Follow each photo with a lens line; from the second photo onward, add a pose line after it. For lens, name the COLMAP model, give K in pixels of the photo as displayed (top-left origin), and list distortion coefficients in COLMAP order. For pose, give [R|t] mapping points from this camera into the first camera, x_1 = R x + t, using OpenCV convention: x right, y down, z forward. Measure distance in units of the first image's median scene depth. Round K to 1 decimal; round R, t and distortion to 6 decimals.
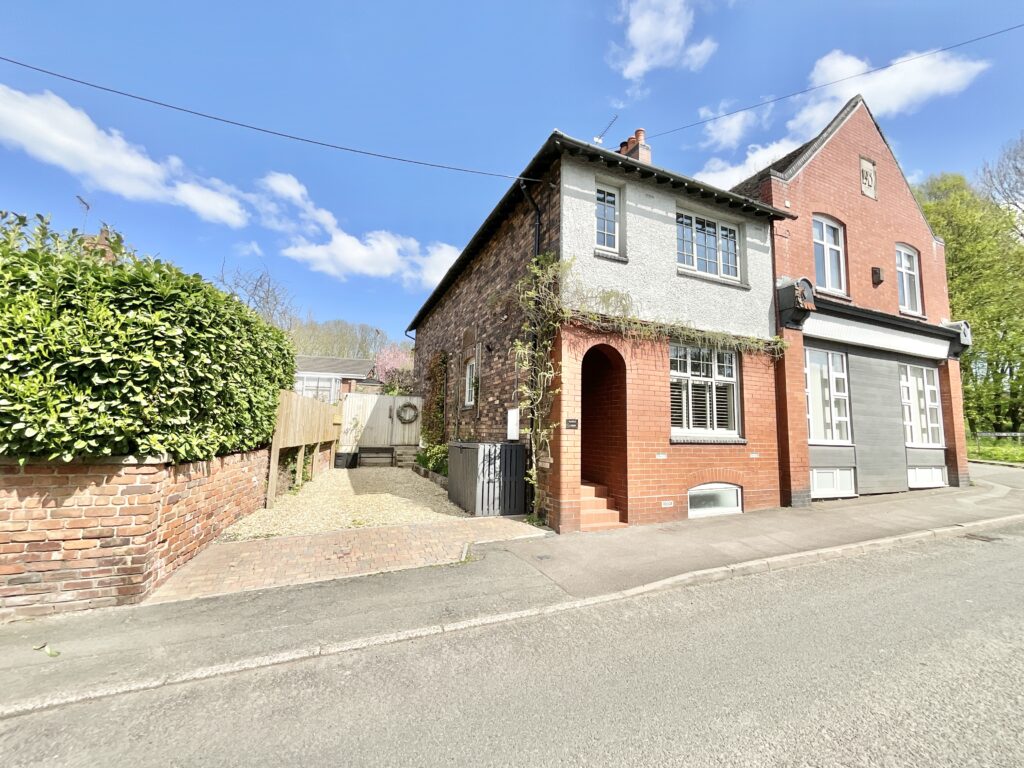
lens RADIAL K [[414.7, 0, 512.0], [0, 414.7, 384.0], [0, 0, 1]] dist [-0.011062, -0.000410]
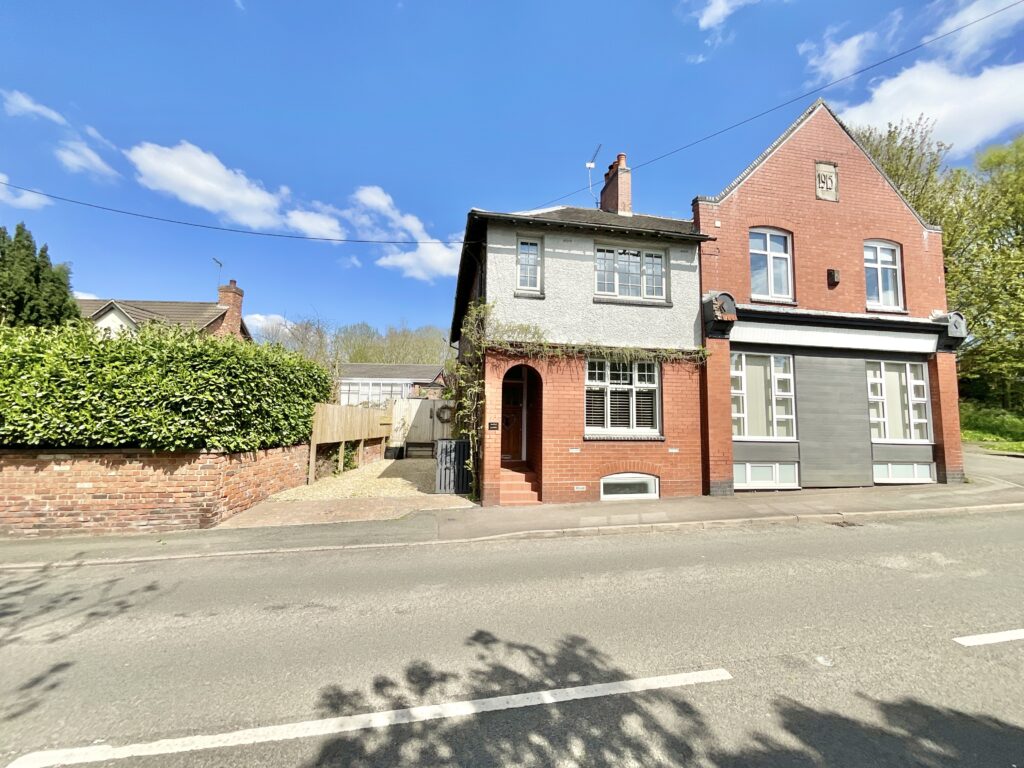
lens RADIAL K [[414.7, 0, 512.0], [0, 414.7, 384.0], [0, 0, 1]] dist [-0.011062, -0.000410]
pose [[0.974539, -0.030777, -0.222097, 0.464210], [0.033790, 0.999381, 0.009778, -0.047203], [0.221659, -0.017034, 0.974975, -0.271347]]
